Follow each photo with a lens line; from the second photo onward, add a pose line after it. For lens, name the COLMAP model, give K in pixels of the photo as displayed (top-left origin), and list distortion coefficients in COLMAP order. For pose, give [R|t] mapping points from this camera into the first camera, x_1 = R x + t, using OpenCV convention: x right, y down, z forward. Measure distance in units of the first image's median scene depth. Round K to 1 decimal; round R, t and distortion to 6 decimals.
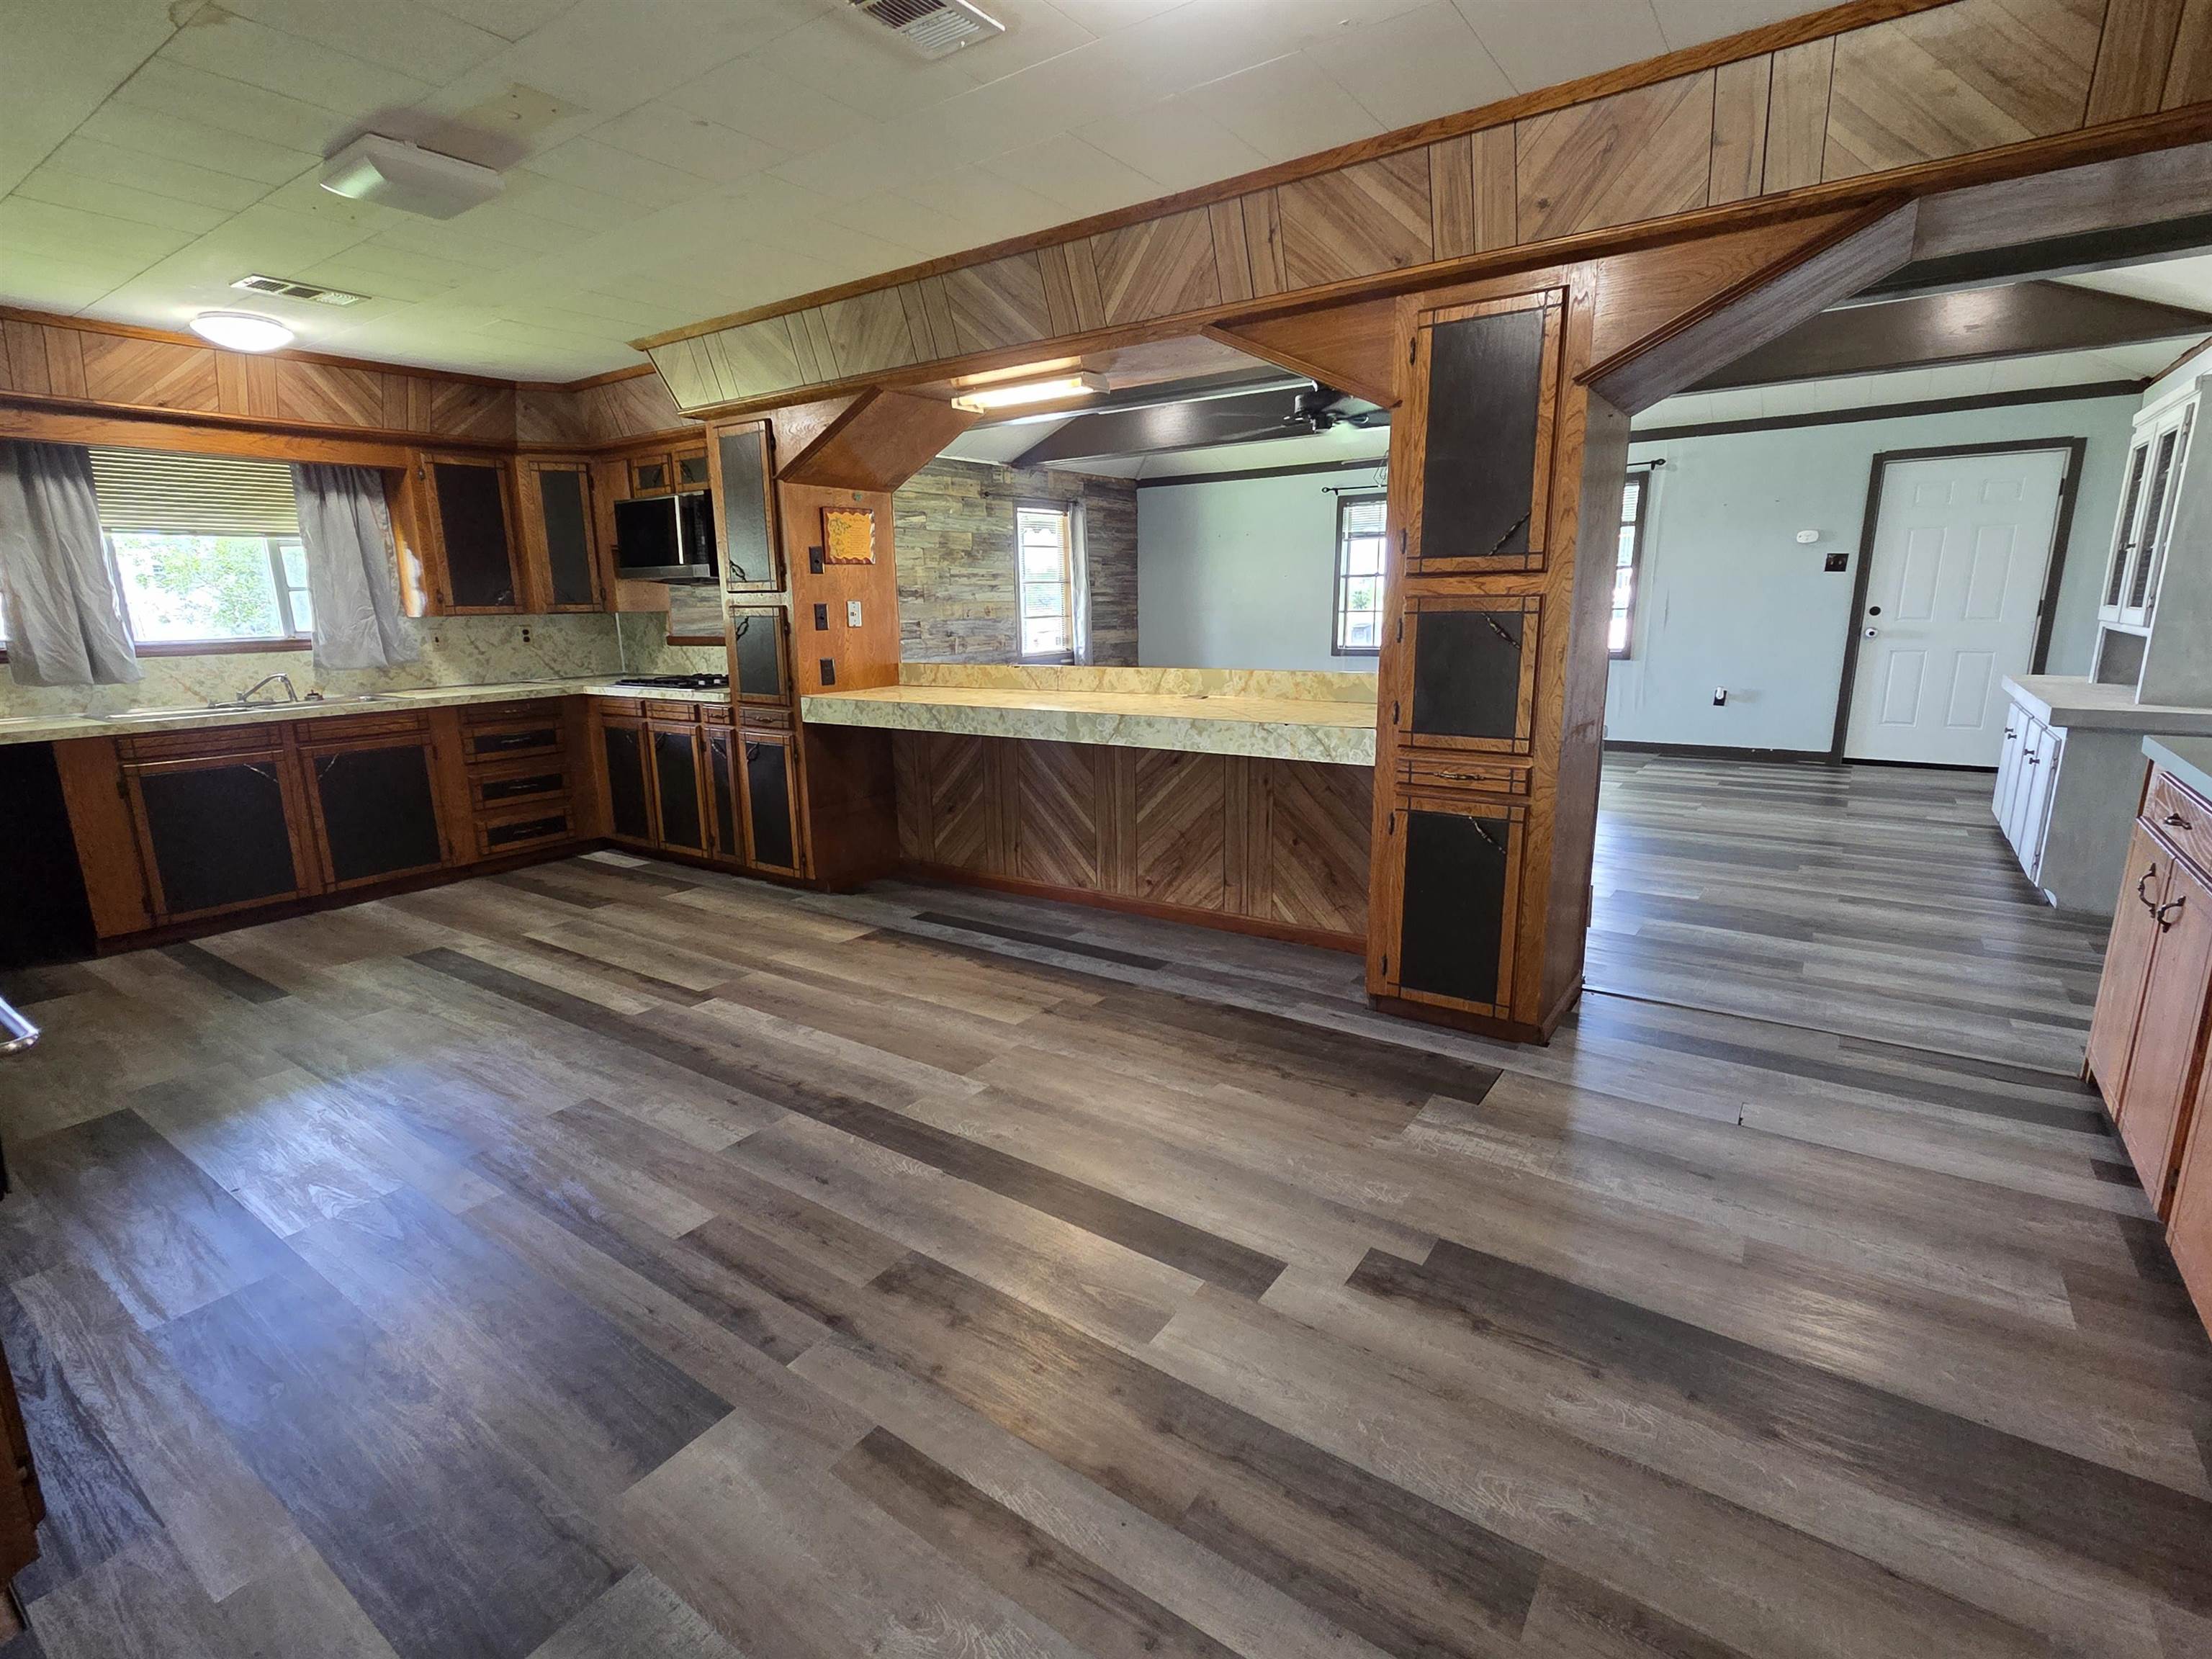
lens RADIAL K [[1048.0, 0, 1088.3], [0, 1048.0, 826.7], [0, 0, 1]] dist [0.003924, 0.001723]
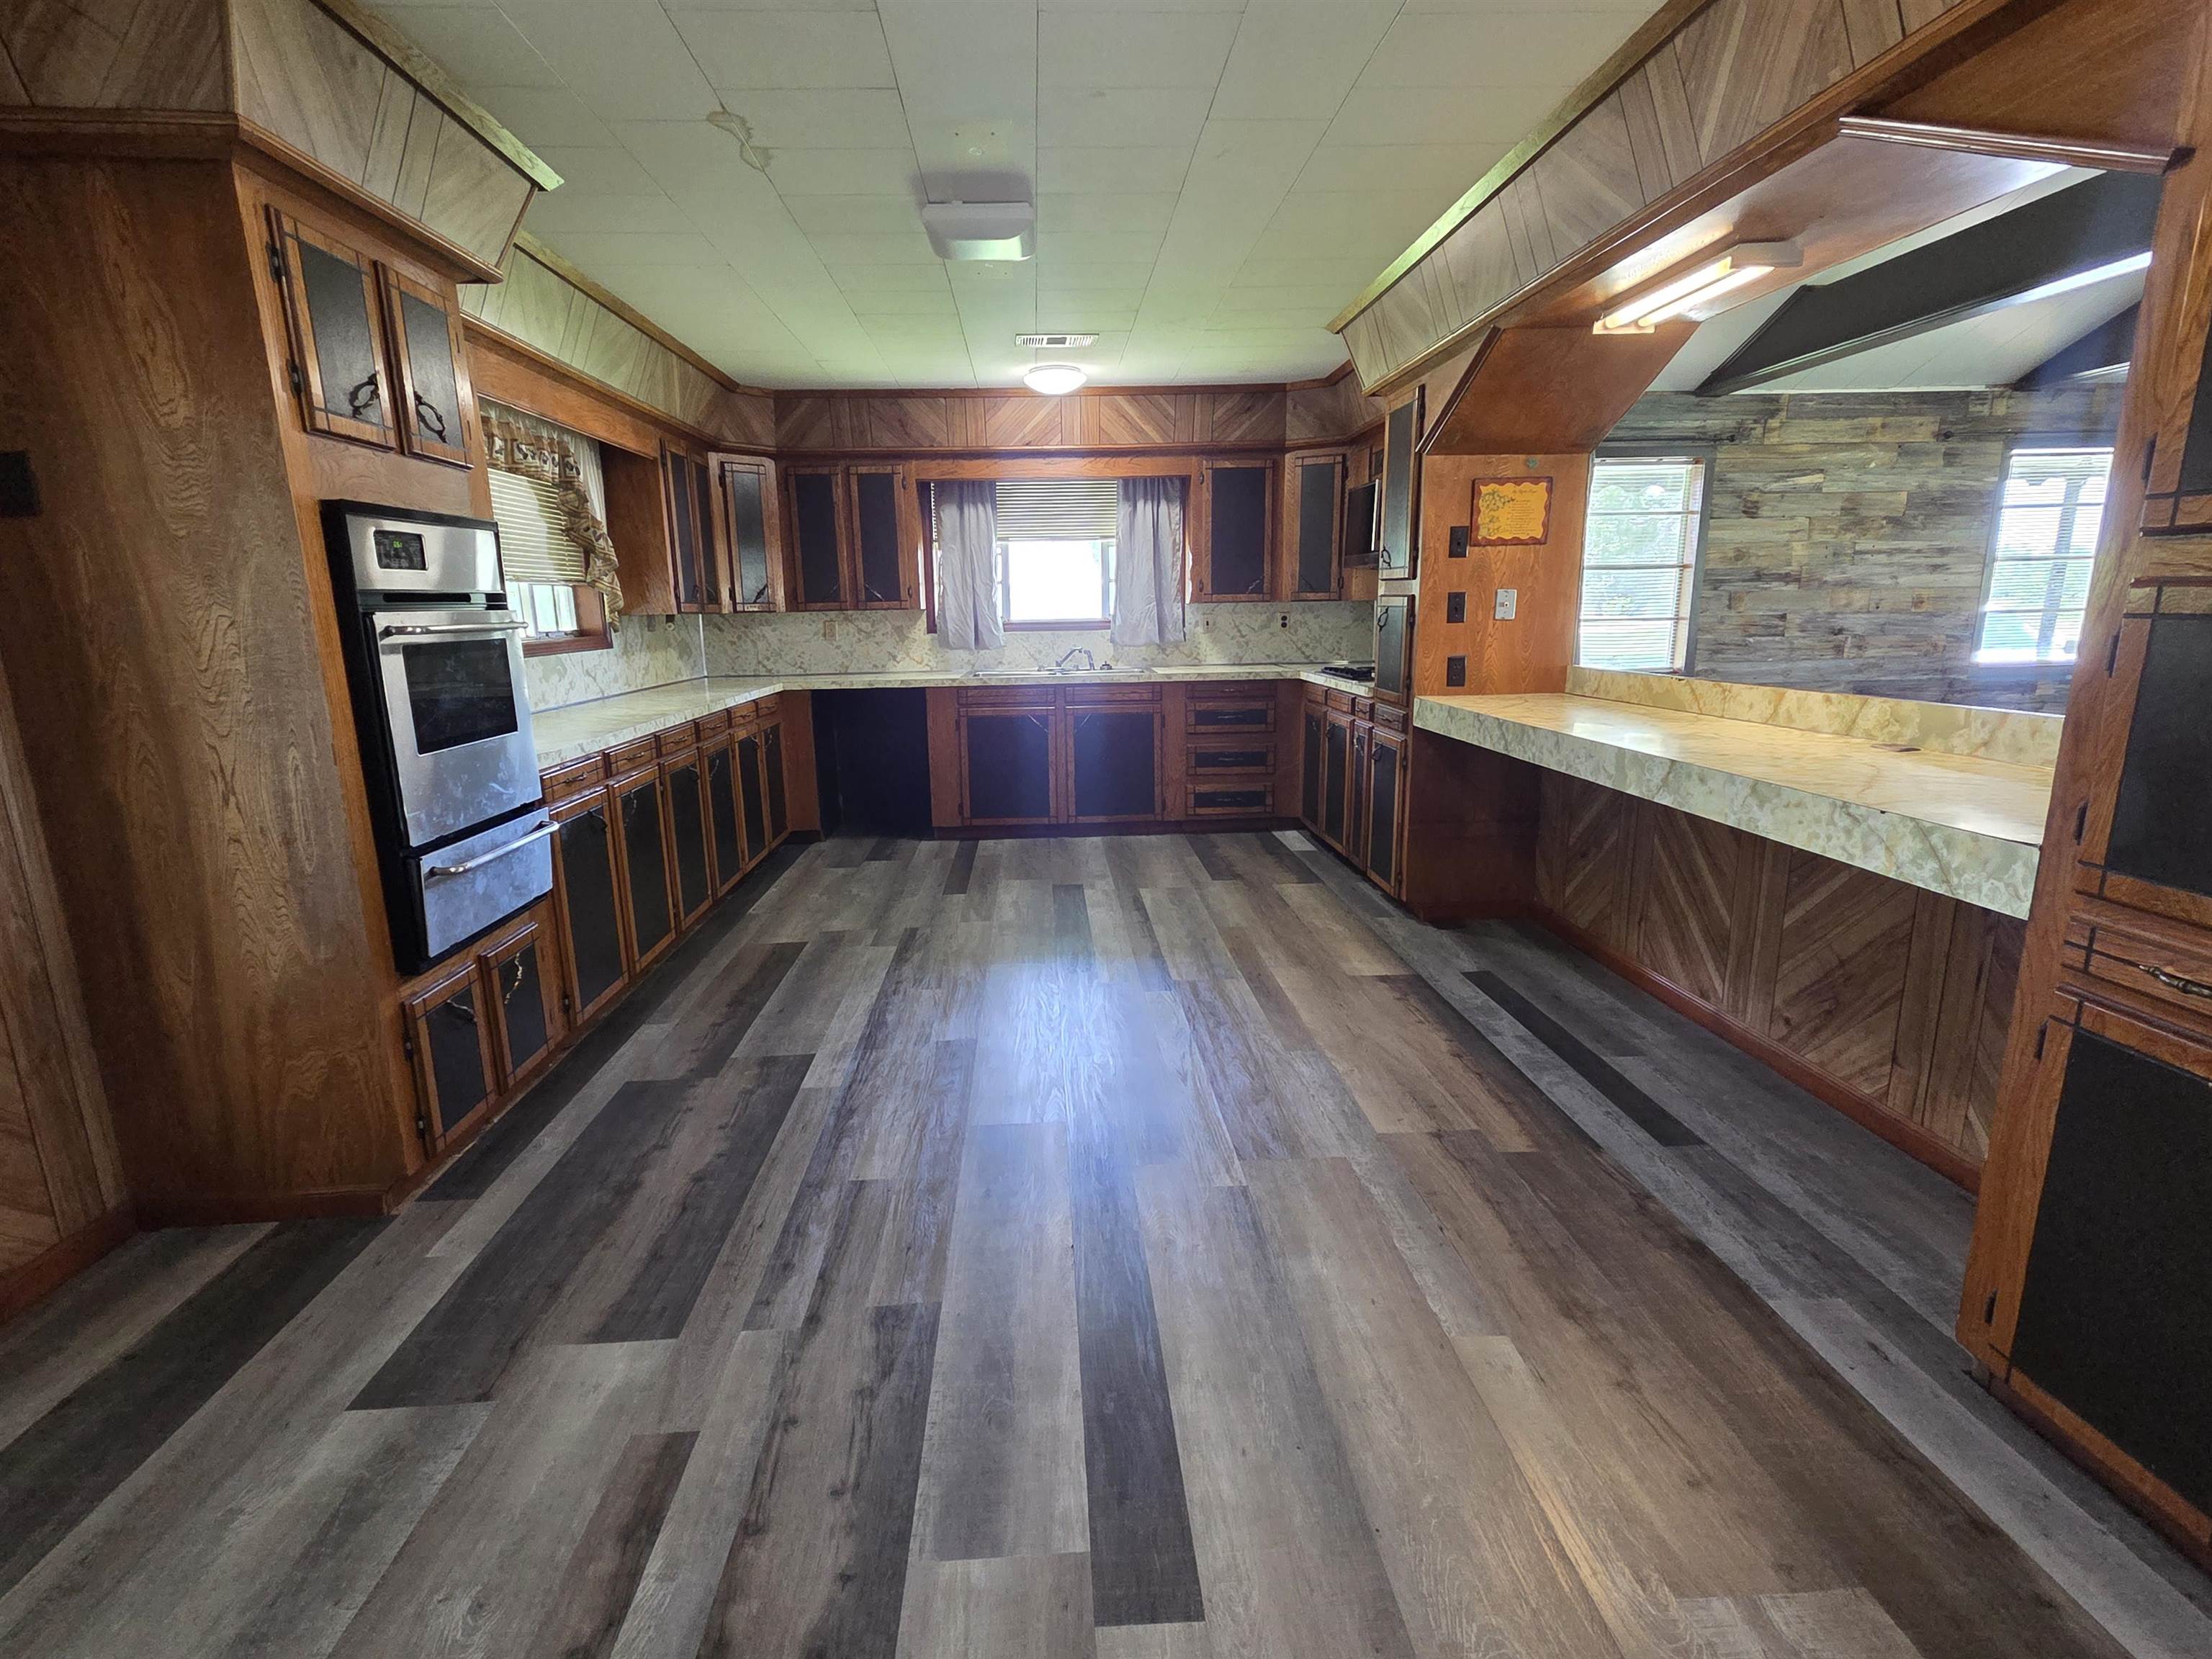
lens RADIAL K [[1048.0, 0, 1088.3], [0, 1048.0, 826.7], [0, 0, 1]] dist [0.003924, 0.001723]
pose [[0.618945, 0.172644, -0.766225, 0.253427], [-0.162712, 0.982565, 0.089952, -0.050525], [0.768395, 0.068999, 0.636245, 0.226422]]
